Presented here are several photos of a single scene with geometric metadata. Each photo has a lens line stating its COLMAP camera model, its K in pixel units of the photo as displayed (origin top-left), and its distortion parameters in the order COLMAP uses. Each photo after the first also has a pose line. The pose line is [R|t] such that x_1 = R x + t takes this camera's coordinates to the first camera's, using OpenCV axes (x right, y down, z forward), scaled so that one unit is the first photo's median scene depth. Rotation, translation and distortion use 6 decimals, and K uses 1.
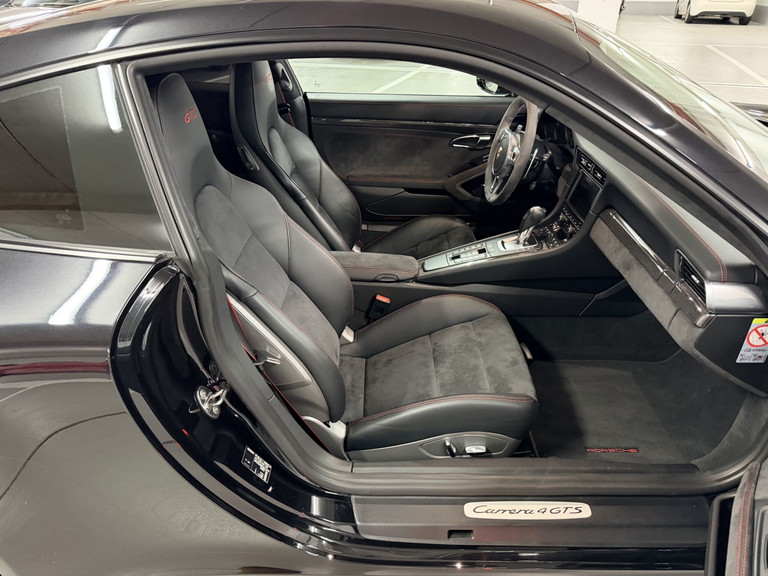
lens RADIAL K [[531.0, 0, 384.0], [0, 531.0, 288.0], [0, 0, 1]] dist [0.003615, 0.001154]
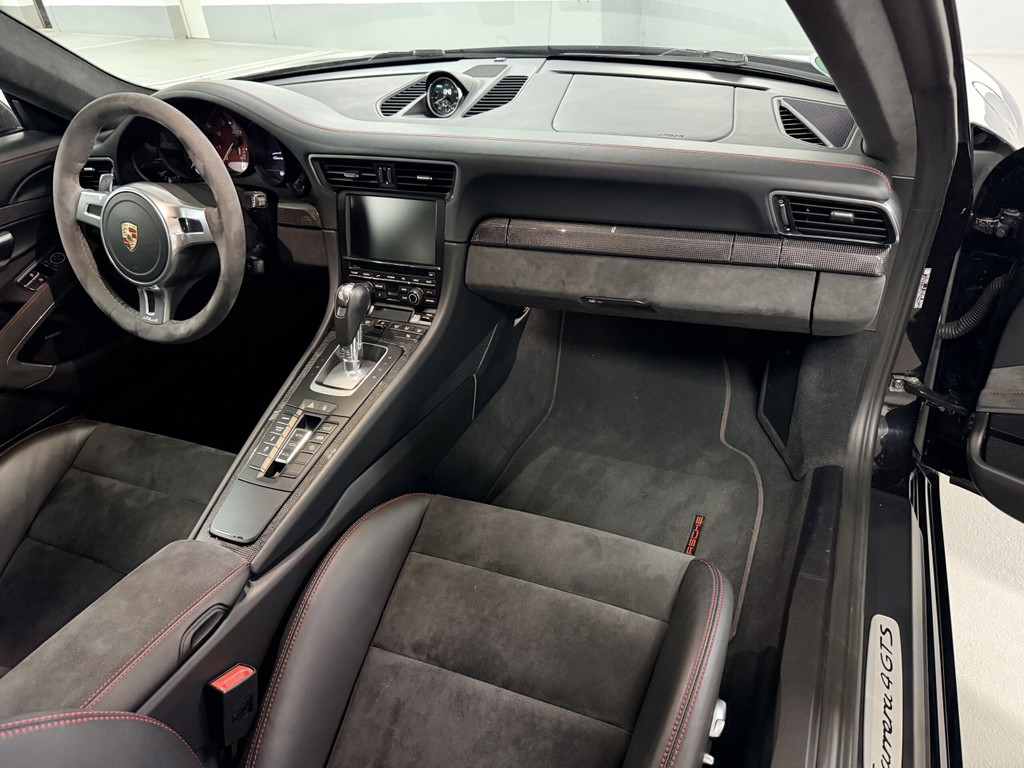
lens RADIAL K [[708.0, 0, 512.0], [0, 708.0, 384.0], [0, 0, 1]] dist [0.003615, 0.001154]
pose [[0.390696, -0.498406, 0.773917, -0.200151], [0.505936, 0.818632, 0.271791, -0.176542], [-0.769016, 0.285365, 0.571998, 0.516846]]
